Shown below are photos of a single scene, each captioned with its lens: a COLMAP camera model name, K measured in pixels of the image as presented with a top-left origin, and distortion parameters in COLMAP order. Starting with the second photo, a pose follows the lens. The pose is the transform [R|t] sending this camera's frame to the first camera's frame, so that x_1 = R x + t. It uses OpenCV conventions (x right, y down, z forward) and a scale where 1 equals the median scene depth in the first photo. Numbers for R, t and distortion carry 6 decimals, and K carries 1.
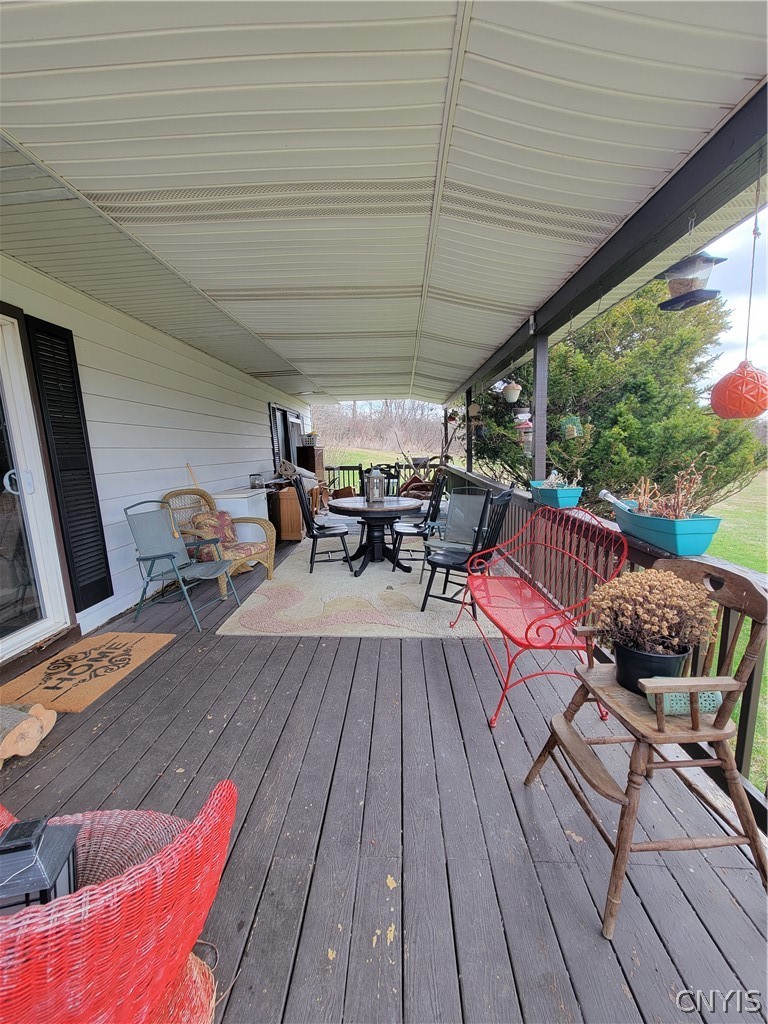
lens RADIAL K [[416.7, 0, 380.3], [0, 416.7, 518.2], [0, 0, 1]] dist [-0.001822, 0.000364]
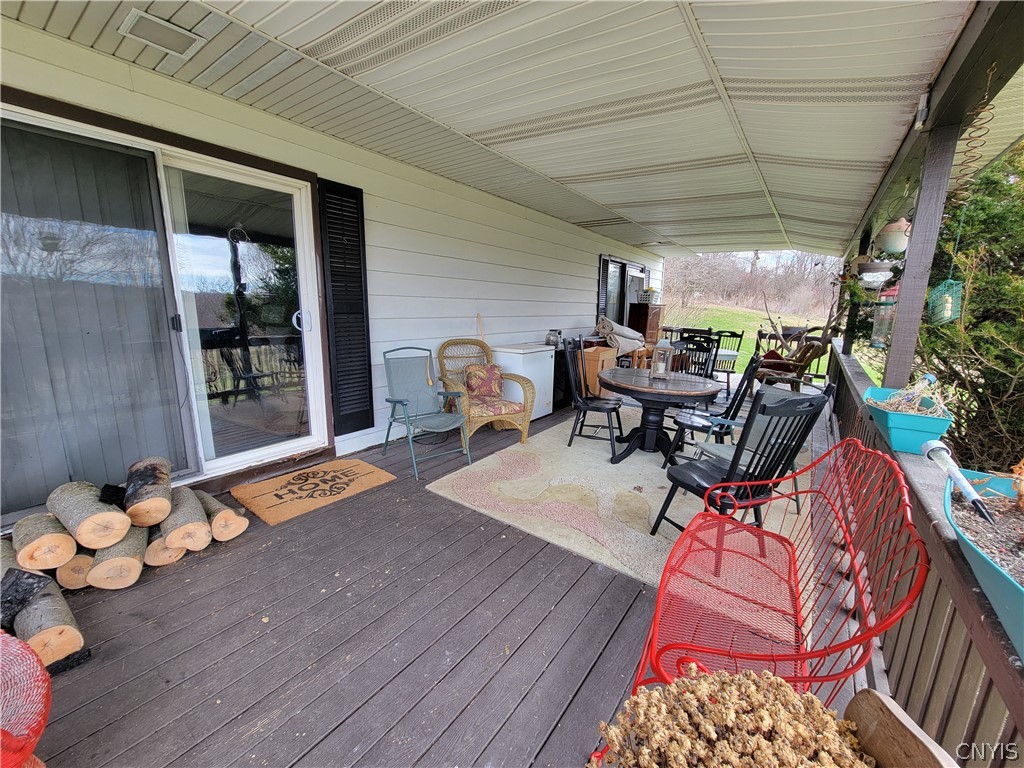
lens RADIAL K [[416.7, 0, 516.9], [0, 416.7, 386.5], [0, 0, 1]] dist [-0.001822, 0.000364]
pose [[0.841264, 0.161965, -0.515793, 0.278816], [-0.143689, 0.986739, 0.075490, -0.071709], [0.521180, 0.010607, 0.853381, 0.268149]]
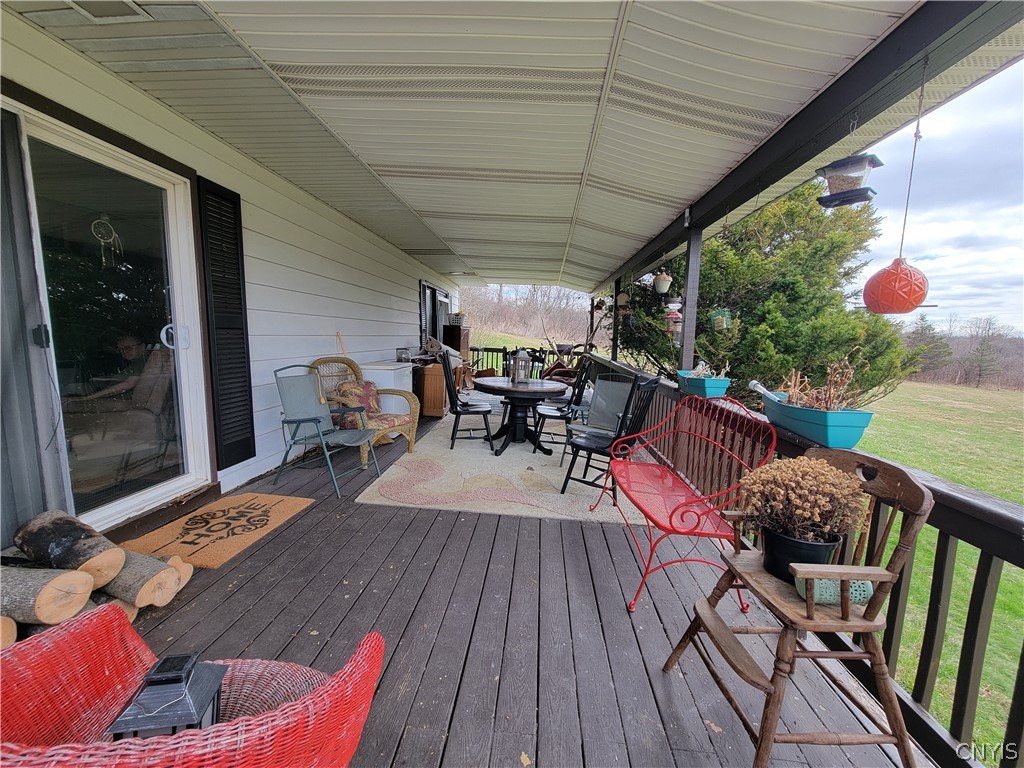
lens RADIAL K [[416.7, 0, 516.9], [0, 416.7, 386.5], [0, 0, 1]] dist [-0.001822, 0.000364]
pose [[0.997810, 0.065767, -0.007086, -0.019622], [-0.066004, 0.996963, -0.041335, 0.019636], [0.004346, 0.041712, 0.999120, -0.005249]]
